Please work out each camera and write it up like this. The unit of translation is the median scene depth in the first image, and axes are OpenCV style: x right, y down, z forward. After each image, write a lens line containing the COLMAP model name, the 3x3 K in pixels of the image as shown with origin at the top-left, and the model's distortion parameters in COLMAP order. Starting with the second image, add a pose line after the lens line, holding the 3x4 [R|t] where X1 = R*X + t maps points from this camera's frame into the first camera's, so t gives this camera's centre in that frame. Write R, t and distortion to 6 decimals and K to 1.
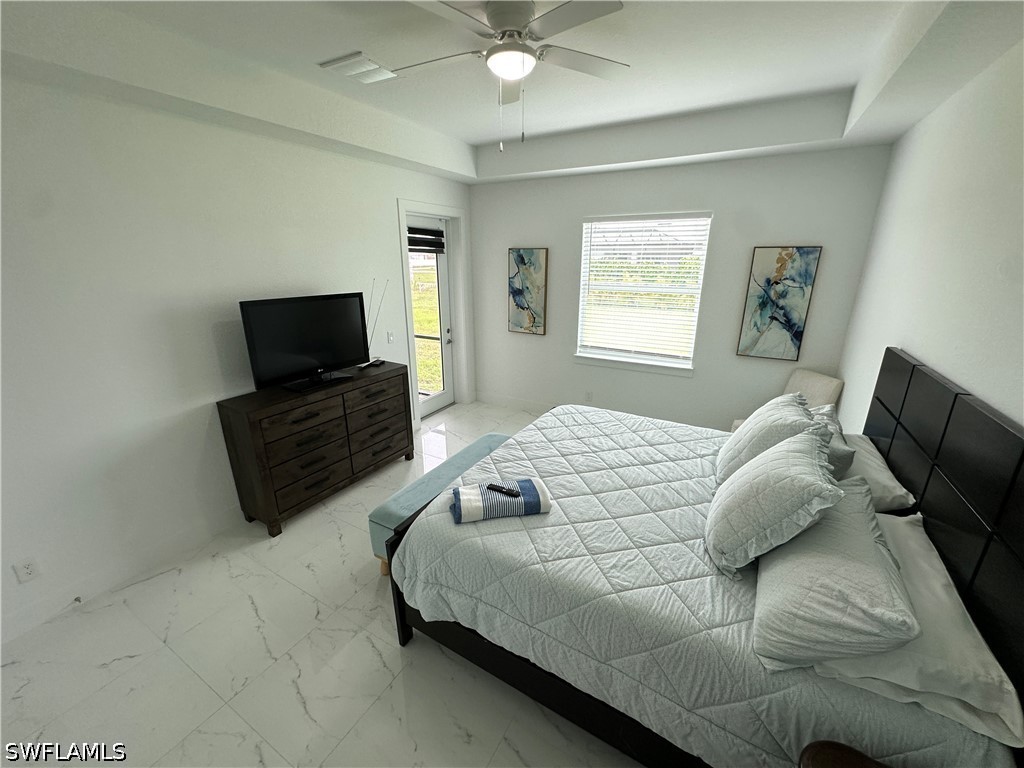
lens RADIAL K [[410.6, 0, 512.0], [0, 410.6, 384.1], [0, 0, 1]] dist [-0.001870, 0.000528]
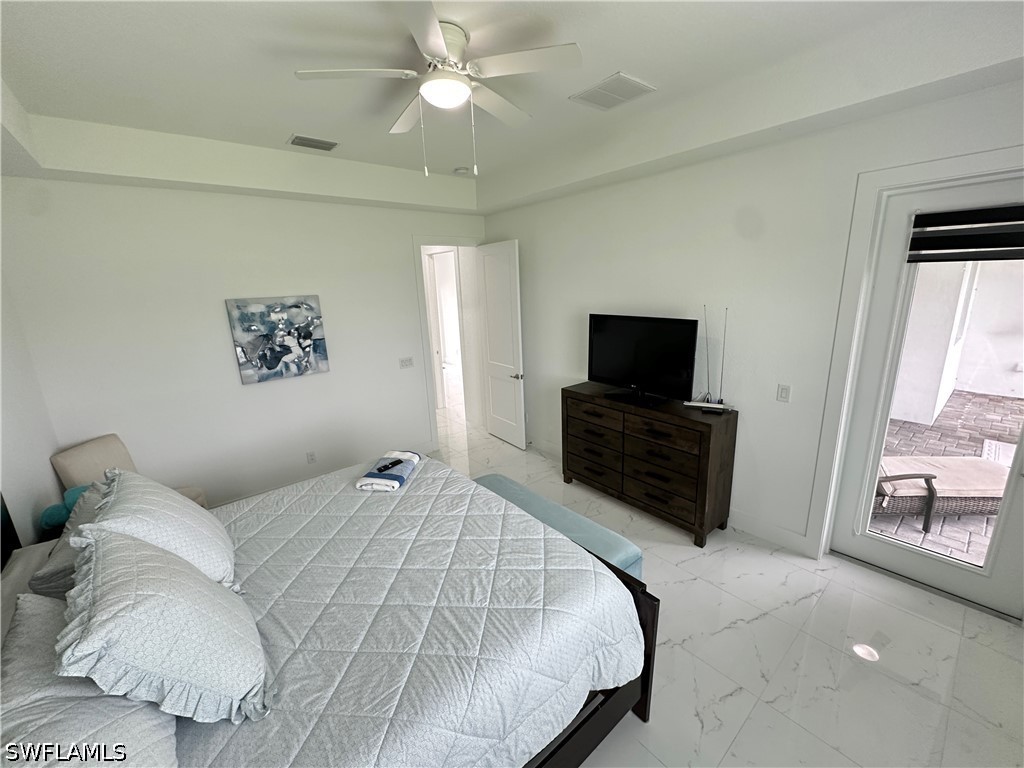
lens RADIAL K [[410.6, 0, 512.5], [0, 410.6, 384.0], [0, 0, 1]] dist [-0.001870, 0.000528]
pose [[-0.357902, 0.231492, -0.904609, 0.524197], [-0.244318, 0.911816, 0.329999, -0.271629], [0.901230, 0.339120, -0.269783, 0.871637]]
